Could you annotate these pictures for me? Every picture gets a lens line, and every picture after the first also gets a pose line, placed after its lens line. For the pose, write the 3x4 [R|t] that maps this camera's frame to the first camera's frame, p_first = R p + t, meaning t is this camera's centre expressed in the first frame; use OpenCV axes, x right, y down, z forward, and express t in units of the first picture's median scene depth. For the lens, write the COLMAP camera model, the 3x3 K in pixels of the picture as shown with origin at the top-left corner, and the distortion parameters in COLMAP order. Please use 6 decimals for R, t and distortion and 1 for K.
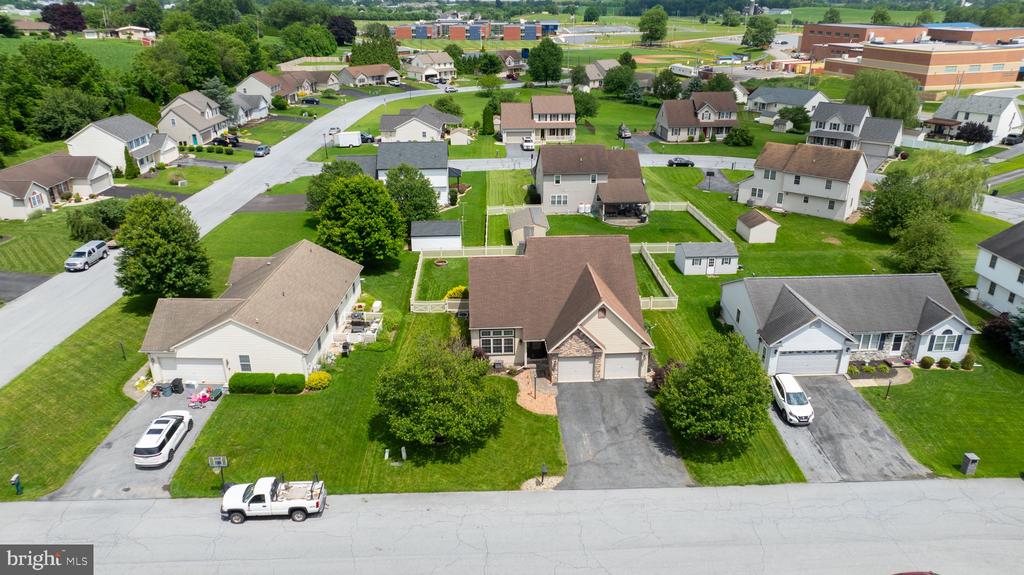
lens RADIAL K [[719.2, 0, 514.2], [0, 719.2, 287.1], [0, 0, 1]] dist [-0.038125, 0.034767]
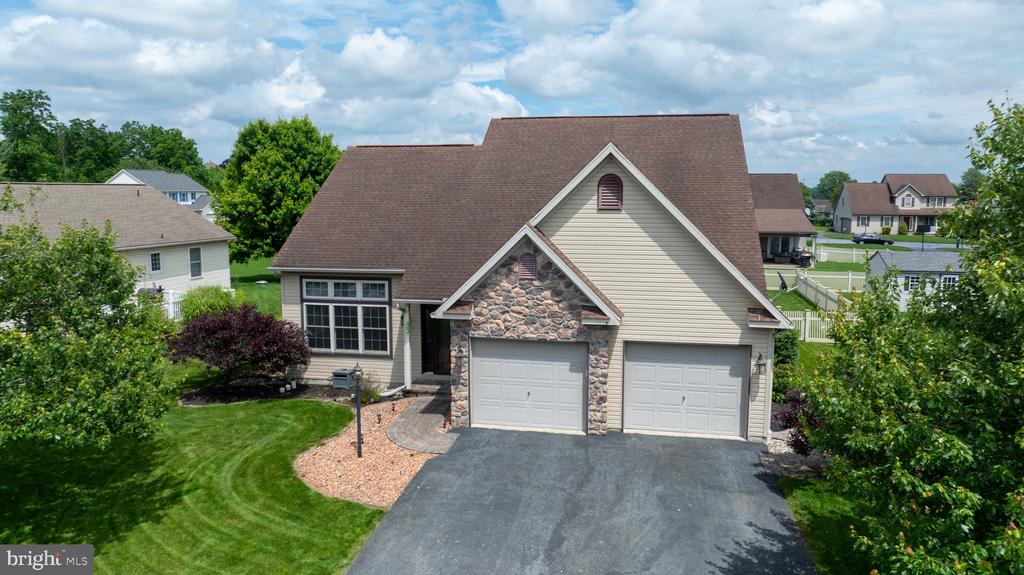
lens RADIAL K [[719.2, 0, 514.2], [0, 719.2, 287.1], [0, 0, 1]] dist [-0.038125, 0.034767]
pose [[0.970638, 0.037313, -0.237635, 0.124779], [-0.096841, 0.964916, -0.244046, 0.121820], [0.220192, 0.259893, 0.940197, 0.568407]]
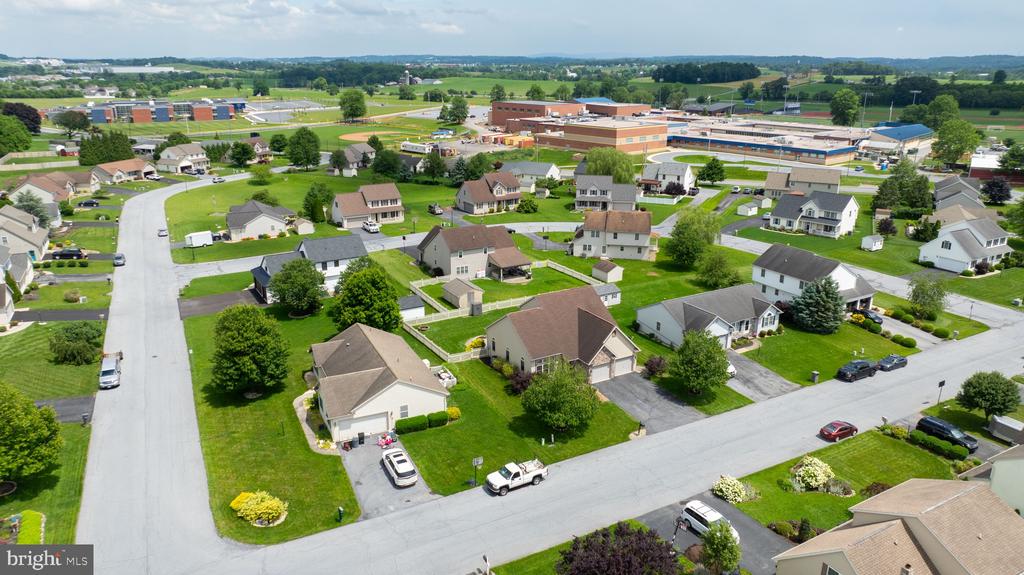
lens RADIAL K [[719.2, 0, 514.2], [0, 719.2, 287.1], [0, 0, 1]] dist [-0.038125, 0.034767]
pose [[0.891975, -0.131858, 0.432428, -0.598834], [0.167632, 0.984800, -0.045489, -0.024530], [-0.419856, 0.113063, 0.900521, -0.282727]]
